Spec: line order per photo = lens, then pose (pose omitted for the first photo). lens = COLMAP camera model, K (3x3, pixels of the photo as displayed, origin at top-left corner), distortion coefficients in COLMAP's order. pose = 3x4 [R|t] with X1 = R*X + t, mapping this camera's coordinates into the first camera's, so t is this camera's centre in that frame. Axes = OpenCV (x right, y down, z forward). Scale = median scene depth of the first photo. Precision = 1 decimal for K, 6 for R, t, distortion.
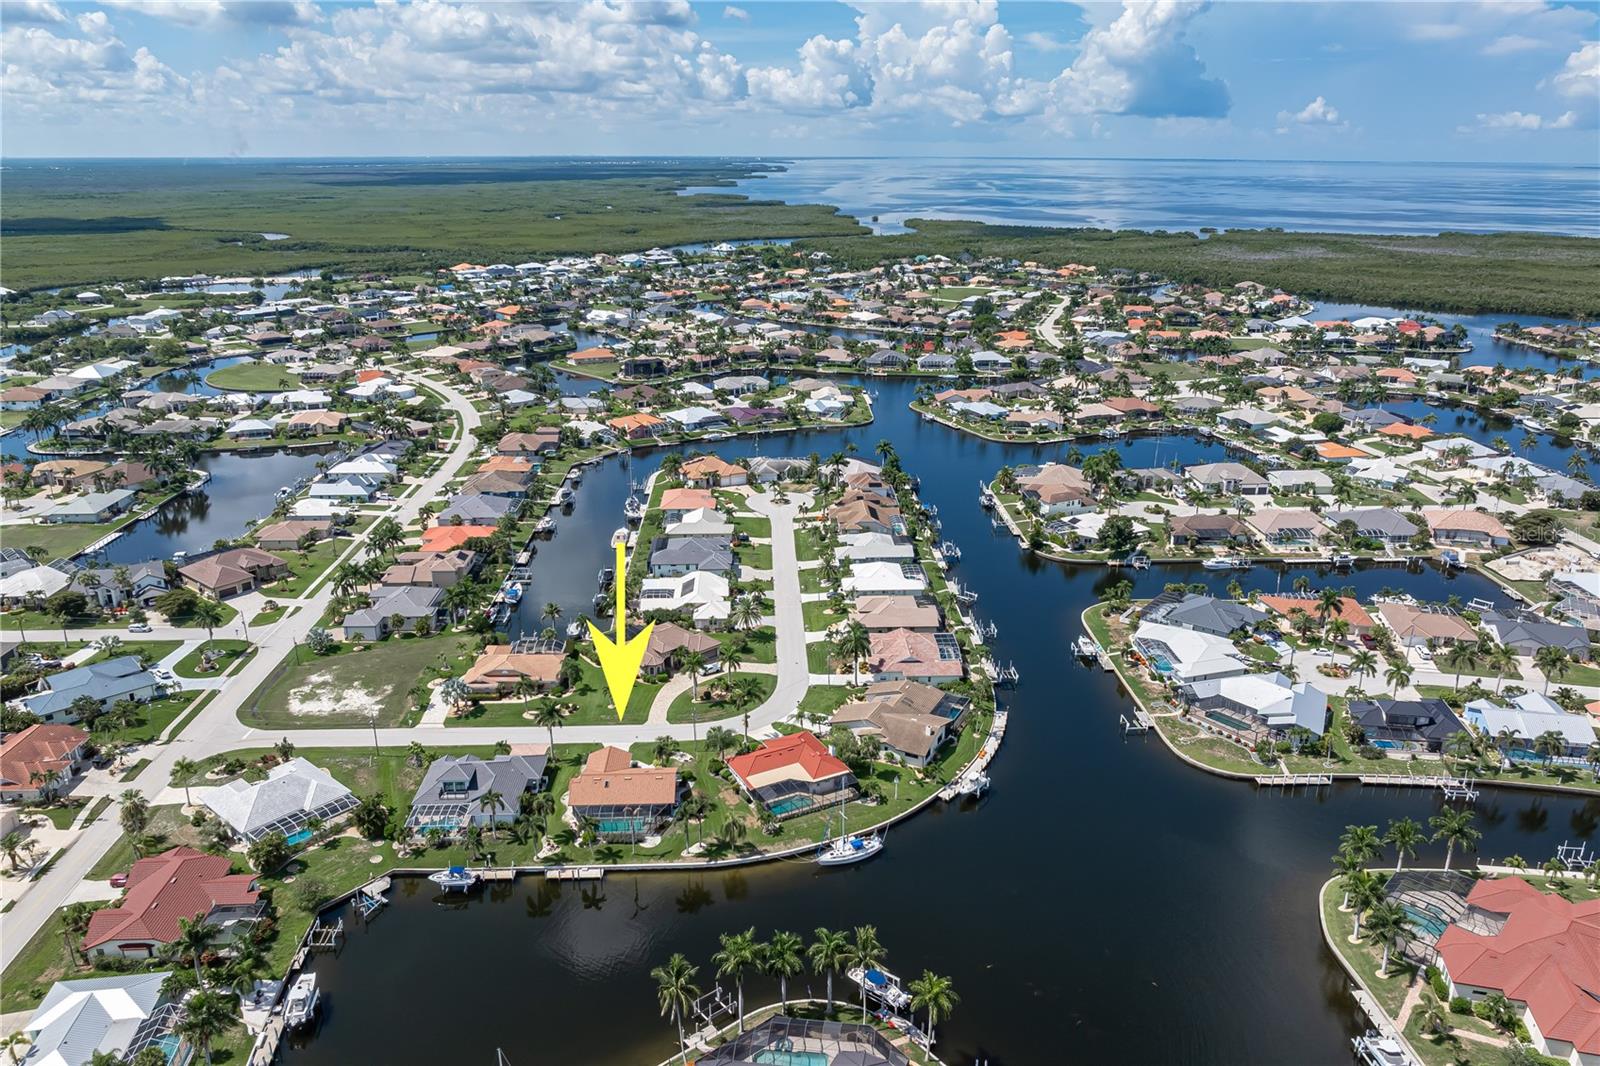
lens RADIAL K [[1126.9, 0, 803.7], [0, 1126.9, 519.9], [0, 0, 1]] dist [-0.033441, 0.022375]
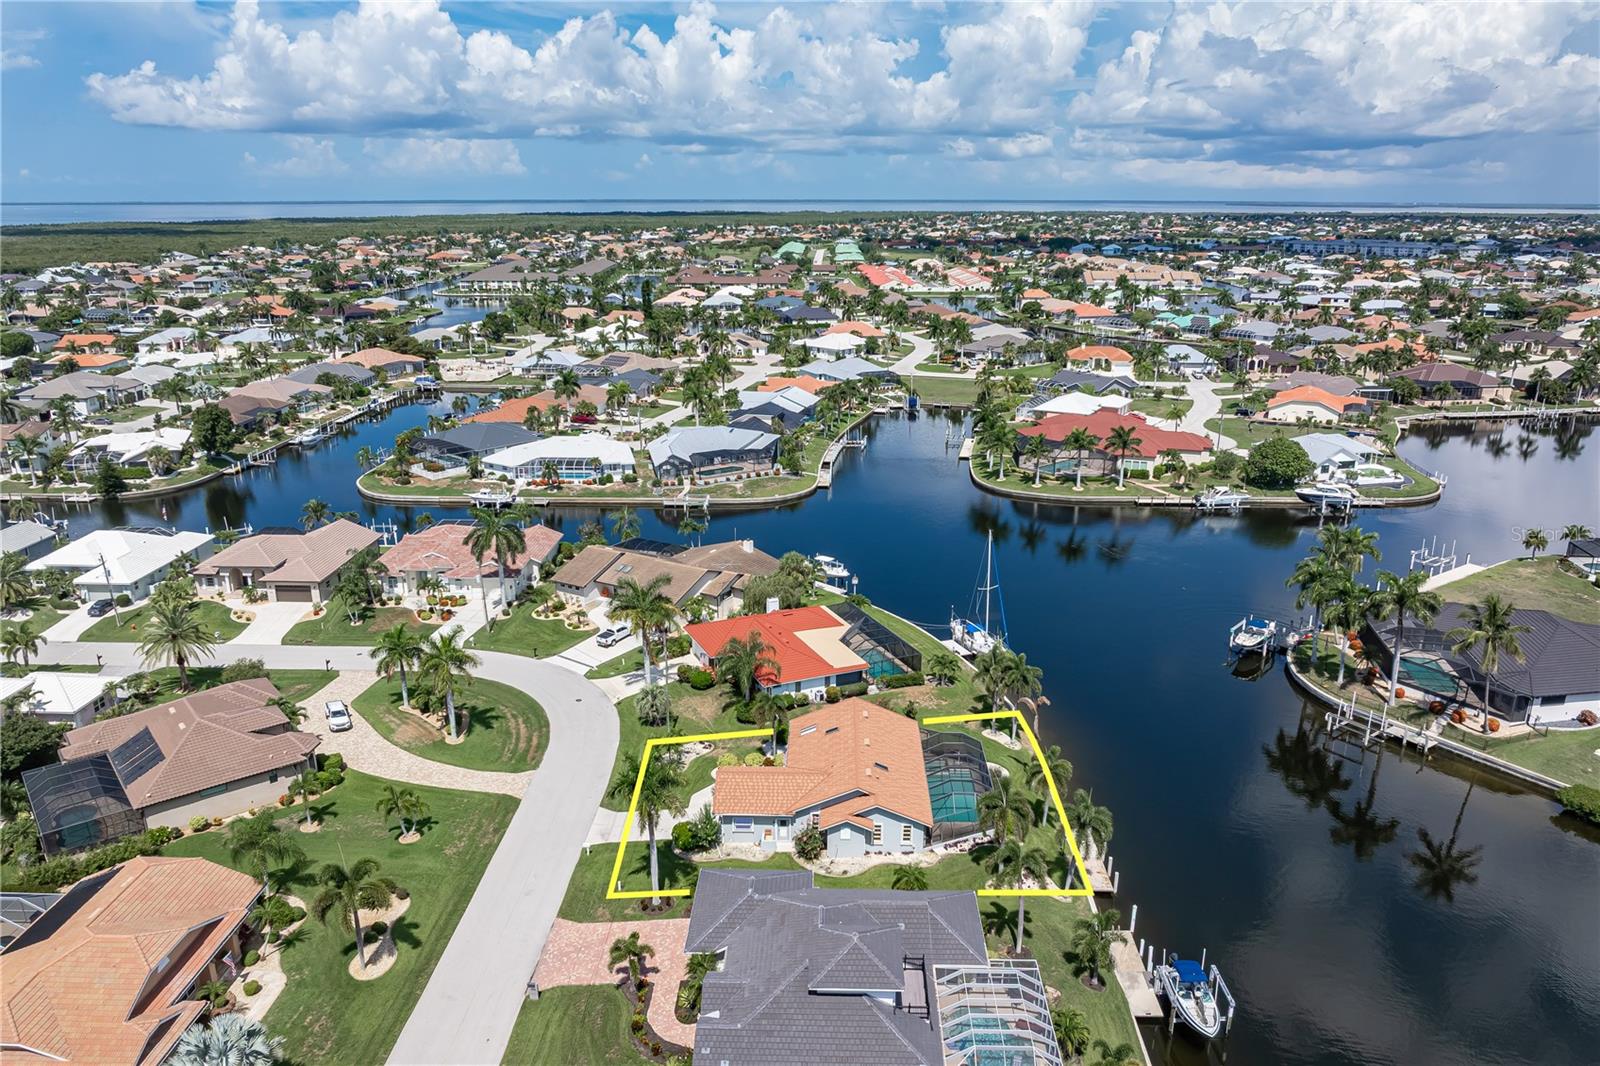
lens RADIAL K [[1124.8, 0, 811.9], [0, 1124.8, 560.9], [0, 0, 1]] dist [-0.026695, 0.014520]
pose [[0.064779, -0.309789, 0.948596, -0.371300], [0.309243, 0.910028, 0.276075, 0.009772], [-0.948774, 0.275463, 0.154751, 0.575554]]
